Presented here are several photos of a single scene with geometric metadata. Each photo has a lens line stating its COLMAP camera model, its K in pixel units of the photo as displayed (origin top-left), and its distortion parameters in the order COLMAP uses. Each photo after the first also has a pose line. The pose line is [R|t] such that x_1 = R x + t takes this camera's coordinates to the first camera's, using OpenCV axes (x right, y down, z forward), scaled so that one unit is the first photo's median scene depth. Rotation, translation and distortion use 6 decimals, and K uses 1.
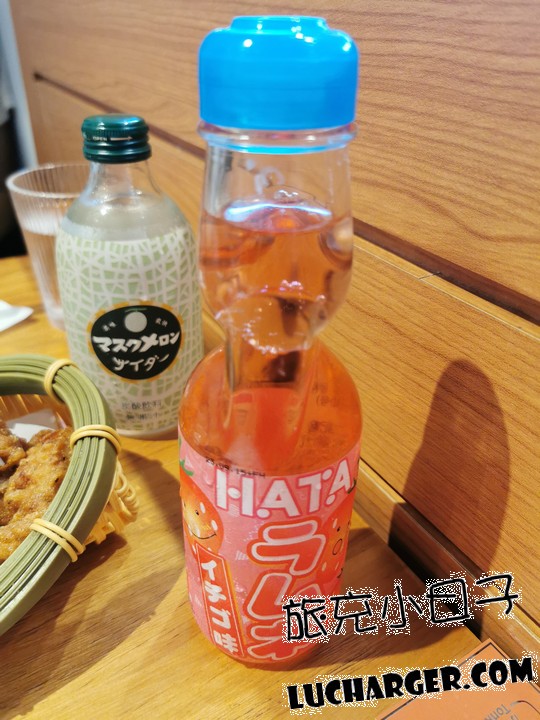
lens RADIAL K [[565.2, 0, 249.8], [0, 565.2, 362.6], [0, 0, 1]] dist [0.007338, -0.016791]
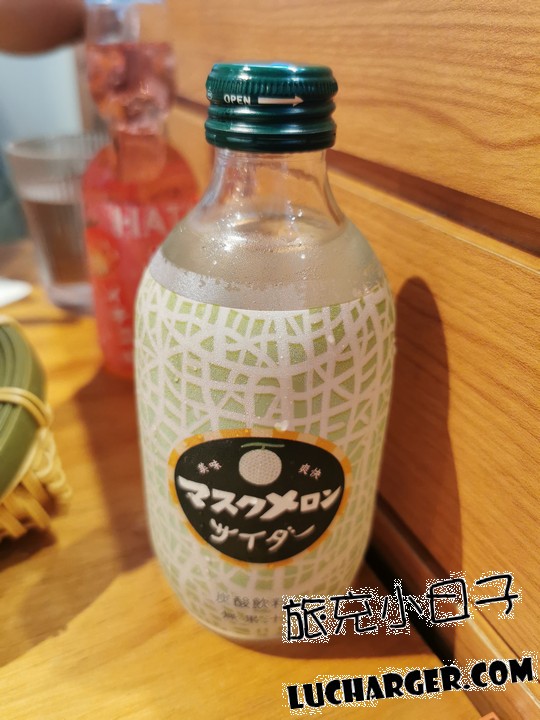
lens RADIAL K [[550.2, 0, 284.3], [0, 550.2, 362.1], [0, 0, 1]] dist [0.045543, -0.077348]
pose [[0.976856, 0.123044, -0.174964, -0.109825], [-0.133298, 0.989910, -0.048068, -0.147014], [0.167284, 0.070278, 0.983401, 0.531369]]
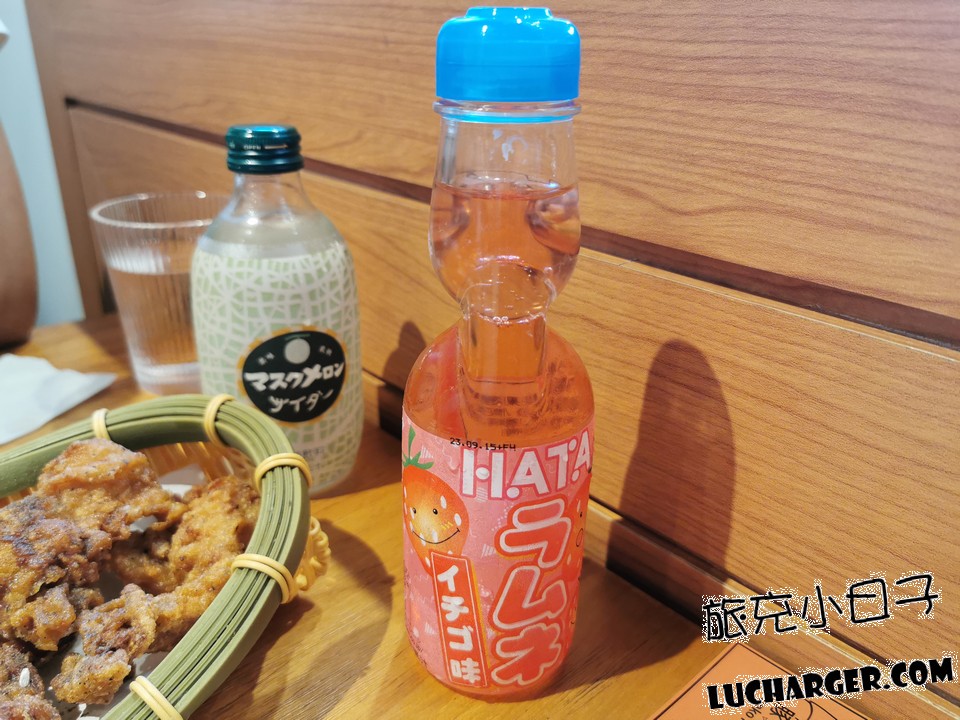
lens RADIAL K [[754.4, 0, 445.7], [0, 754.4, 387.5], [0, 0, 1]] dist [0.009536, 0.012639]
pose [[0.982580, -0.079746, 0.167860, -0.182019], [0.098962, 0.989059, -0.109406, 0.136213], [-0.157298, 0.124112, 0.979721, -0.168012]]
